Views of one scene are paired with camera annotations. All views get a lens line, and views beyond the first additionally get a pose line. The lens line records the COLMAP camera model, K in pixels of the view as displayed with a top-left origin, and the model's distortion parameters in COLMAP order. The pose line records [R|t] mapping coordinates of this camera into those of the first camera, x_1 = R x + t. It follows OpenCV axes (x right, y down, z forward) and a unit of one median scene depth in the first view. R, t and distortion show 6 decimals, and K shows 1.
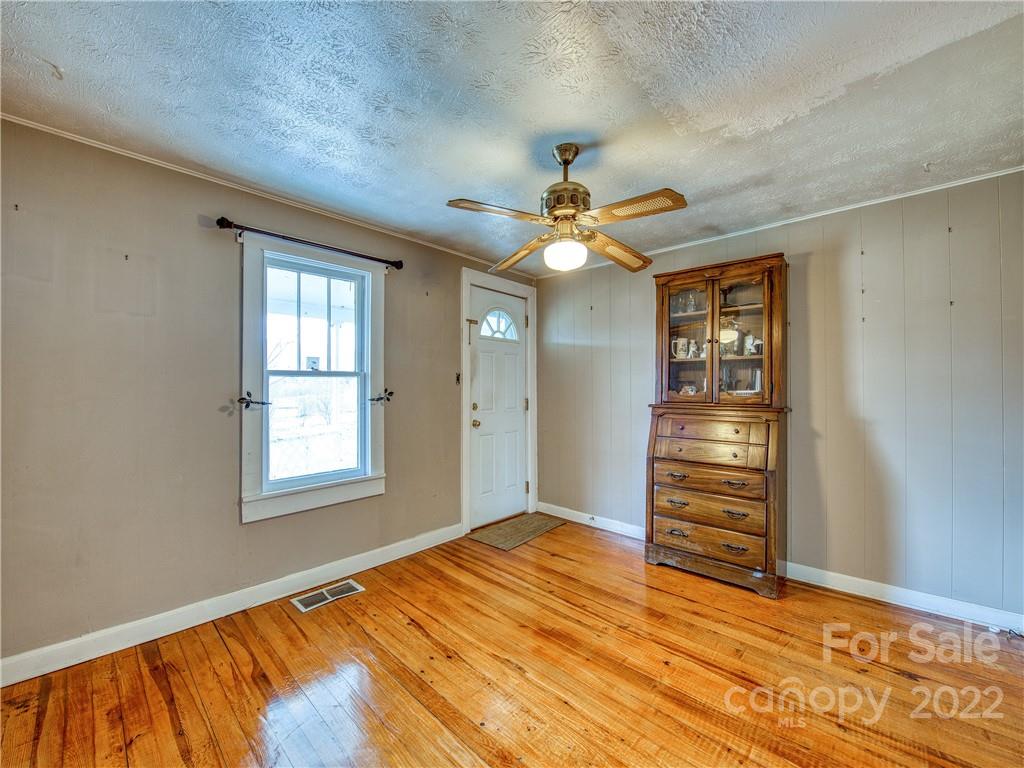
lens RADIAL K [[412.7, 0, 512.1], [0, 412.7, 388.3], [0, 0, 1]] dist [-0.019289, -0.000931]
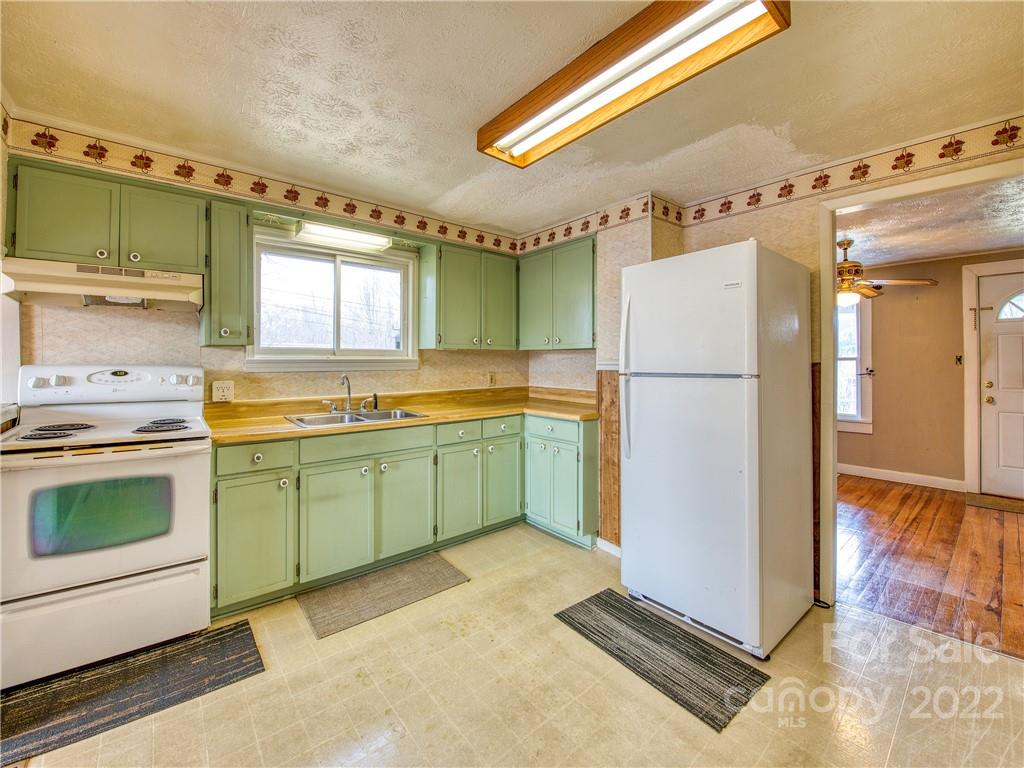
lens RADIAL K [[412.7, 0, 505.5], [0, 412.7, 354.4], [0, 0, 1]] dist [-0.019289, -0.000931]
pose [[-0.138899, -0.016920, -0.990162, 1.208364], [0.001754, 0.999848, -0.017332, -0.020636], [0.990305, -0.004144, -0.138848, -0.148971]]
